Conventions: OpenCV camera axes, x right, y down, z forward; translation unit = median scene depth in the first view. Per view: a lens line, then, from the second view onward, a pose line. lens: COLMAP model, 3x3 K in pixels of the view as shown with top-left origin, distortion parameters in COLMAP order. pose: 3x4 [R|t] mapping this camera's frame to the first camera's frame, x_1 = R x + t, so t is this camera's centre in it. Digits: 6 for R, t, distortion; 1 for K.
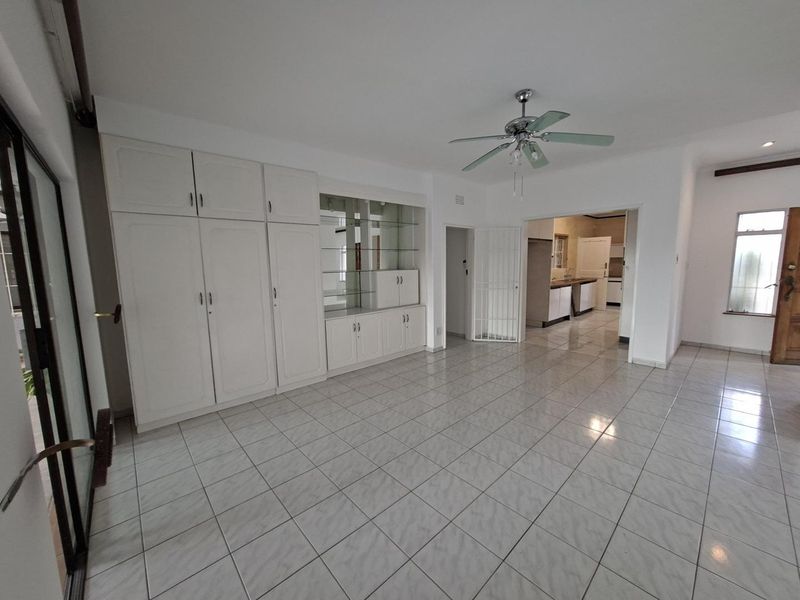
lens RADIAL K [[314.9, 0, 402.8], [0, 314.9, 302.5], [0, 0, 1]] dist [-0.001336, 0.000584]
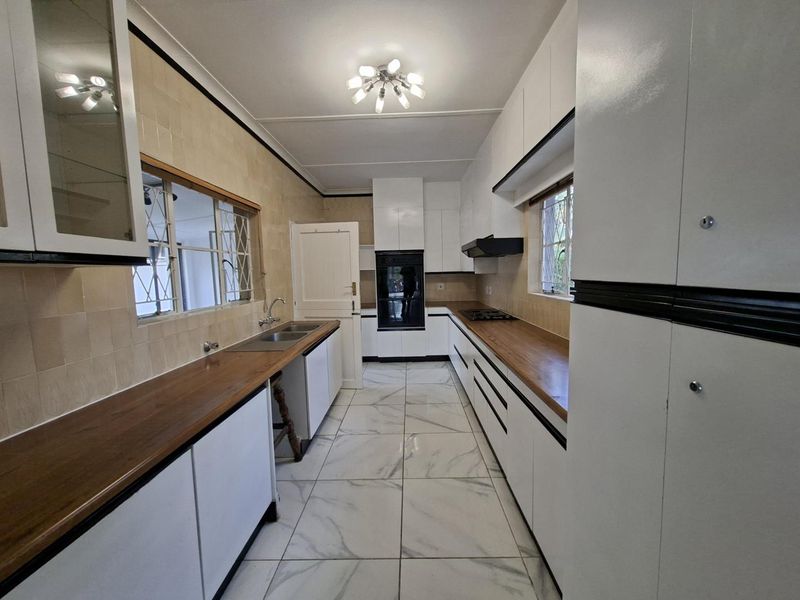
lens RADIAL K [[314.9, 0, 404.0], [0, 314.9, 300.5], [0, 0, 1]] dist [-0.001336, 0.000584]
pose [[0.691645, -0.067796, 0.719049, 0.374515], [0.104243, 0.994531, -0.006500, -0.089710], [-0.714675, 0.079452, 0.694929, 0.642651]]
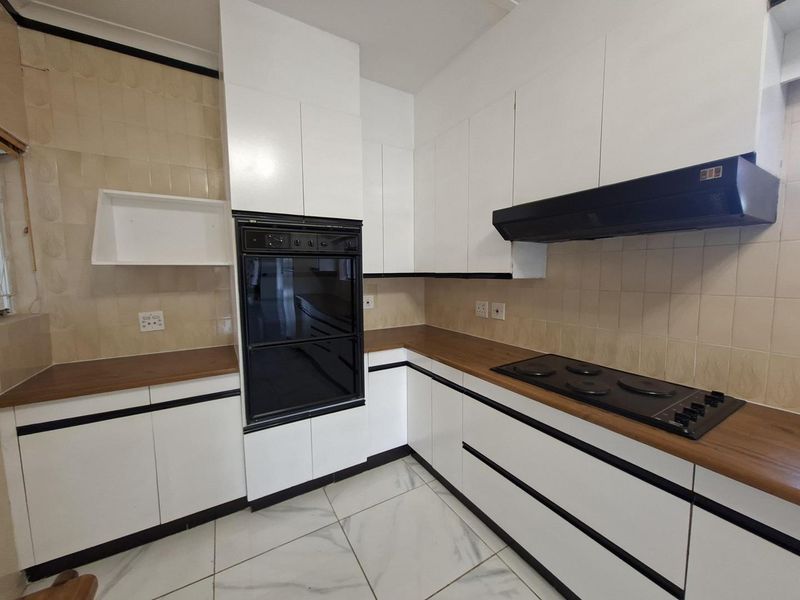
lens RADIAL K [[314.9, 0, 397.6], [0, 314.9, 299.4], [0, 0, 1]] dist [-0.001336, 0.000584]
pose [[0.211298, -0.073939, 0.974621, 0.570425], [0.125183, 0.990970, 0.048040, -0.126931], [-0.969372, 0.111856, 0.218646, 0.919690]]
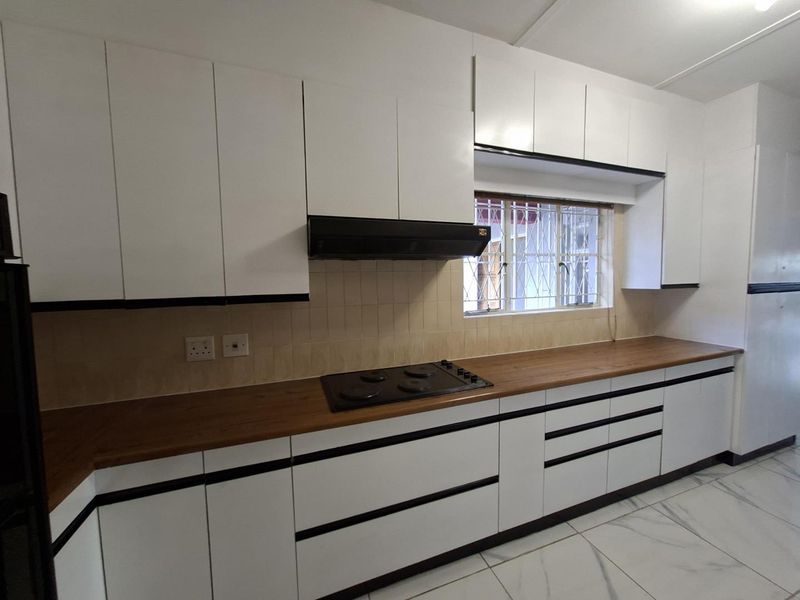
lens RADIAL K [[314.9, 0, 402.4], [0, 314.9, 300.3], [0, 0, 1]] dist [-0.001336, 0.000584]
pose [[-0.922768, 0.006415, 0.385304, 0.670263], [0.082070, 0.980195, 0.180229, -0.147652], [-0.376516, 0.197932, -0.905019, 1.025623]]
